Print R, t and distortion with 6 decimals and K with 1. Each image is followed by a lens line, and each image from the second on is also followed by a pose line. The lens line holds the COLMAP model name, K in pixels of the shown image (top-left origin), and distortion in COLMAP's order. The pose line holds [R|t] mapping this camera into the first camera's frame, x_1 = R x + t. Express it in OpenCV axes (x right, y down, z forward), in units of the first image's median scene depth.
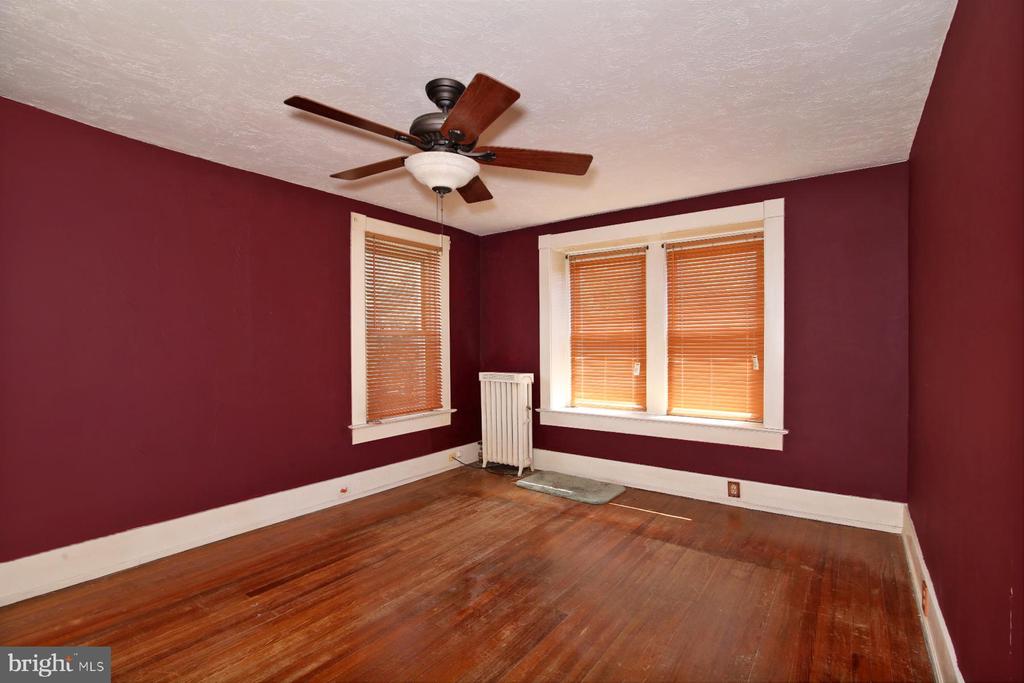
lens RADIAL K [[442.2, 0, 512.0], [0, 442.2, 341.5], [0, 0, 1]] dist [-0.037373, 0.000108]
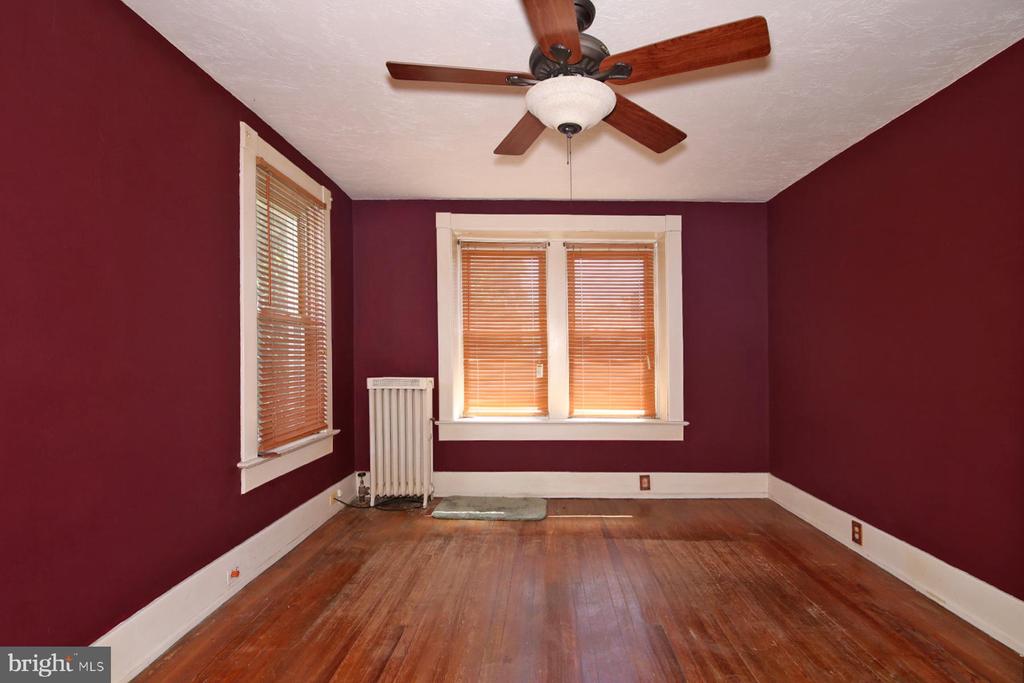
lens RADIAL K [[516.5, 0, 512.0], [0, 516.5, 341.5], [0, 0, 1]] dist [0.032540, -0.000564]
pose [[0.802550, 0.025632, 0.596035, -0.453403], [-0.009119, 0.999487, -0.030704, 0.036262], [-0.596516, 0.019207, 0.802372, 0.162276]]
